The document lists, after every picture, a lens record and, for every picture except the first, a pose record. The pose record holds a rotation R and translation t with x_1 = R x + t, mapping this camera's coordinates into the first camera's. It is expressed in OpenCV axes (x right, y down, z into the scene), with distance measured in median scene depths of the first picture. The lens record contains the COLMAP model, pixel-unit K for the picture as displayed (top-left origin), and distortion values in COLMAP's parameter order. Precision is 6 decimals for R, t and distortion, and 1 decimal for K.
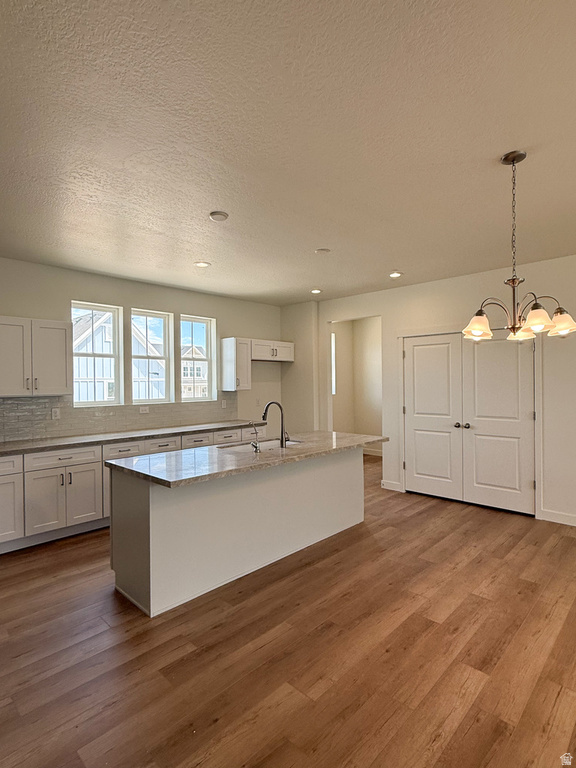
lens RADIAL K [[408.0, 0, 284.5], [0, 408.0, 381.7], [0, 0, 1]] dist [-0.001372, 0.002120]
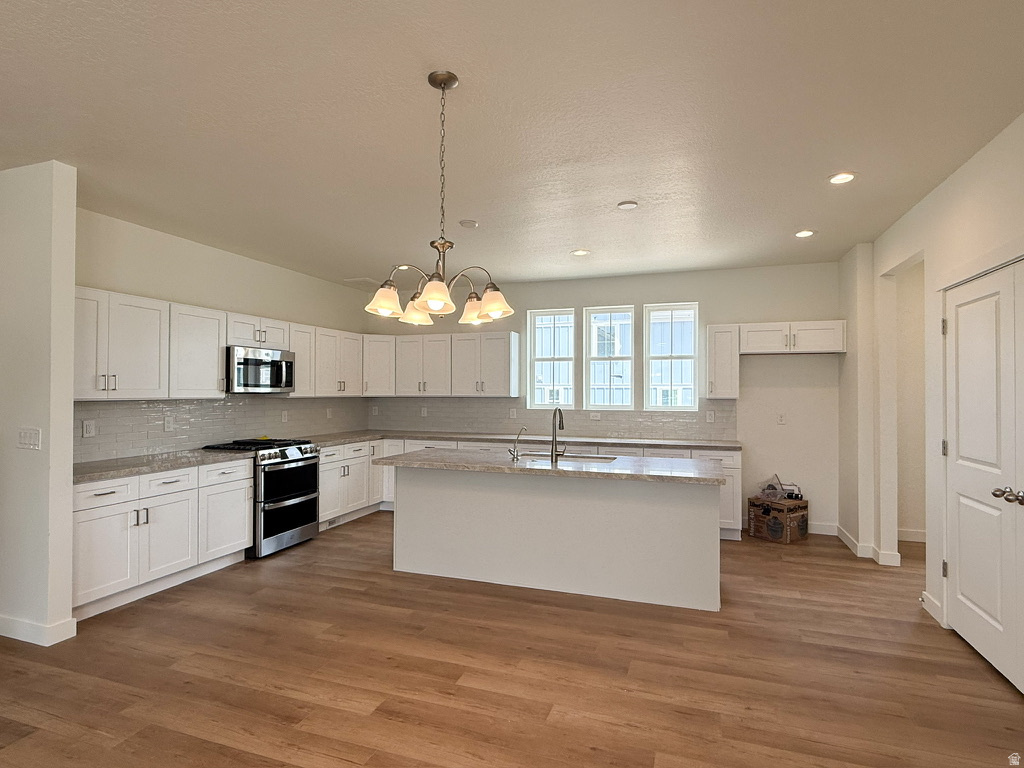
lens RADIAL K [[544.0, 0, 513.3], [0, 544.0, 385.4], [0, 0, 1]] dist [-0.001372, 0.002120]
pose [[0.410976, -0.001949, -0.911644, 0.988082], [-0.008399, 0.999947, -0.005924, 0.011859], [0.911608, 0.010091, 0.410938, 0.466745]]
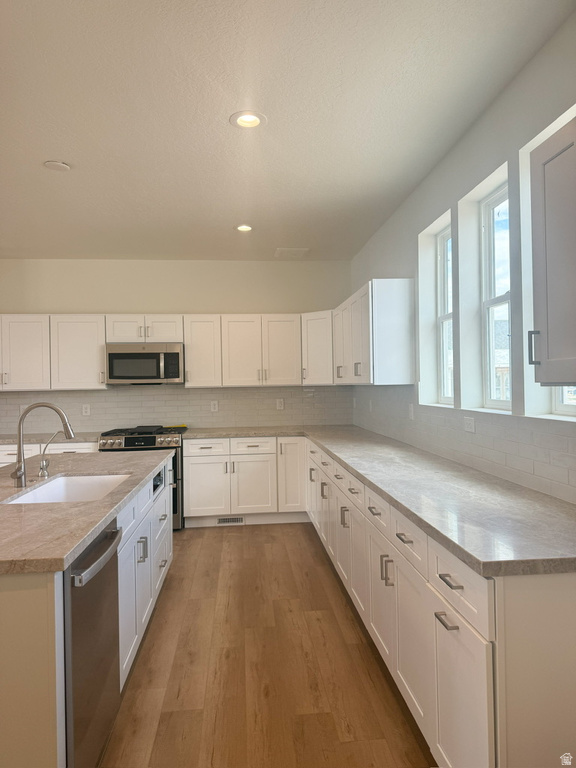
lens RADIAL K [[527.1, 0, 290.4], [0, 527.1, 385.8], [0, 0, 1]] dist [-0.004653, -0.021167]
pose [[-0.643894, 0.022471, -0.764785, 0.294008], [0.020234, 0.999719, 0.012338, 0.024820], [0.764847, -0.007531, -0.644167, 1.732903]]
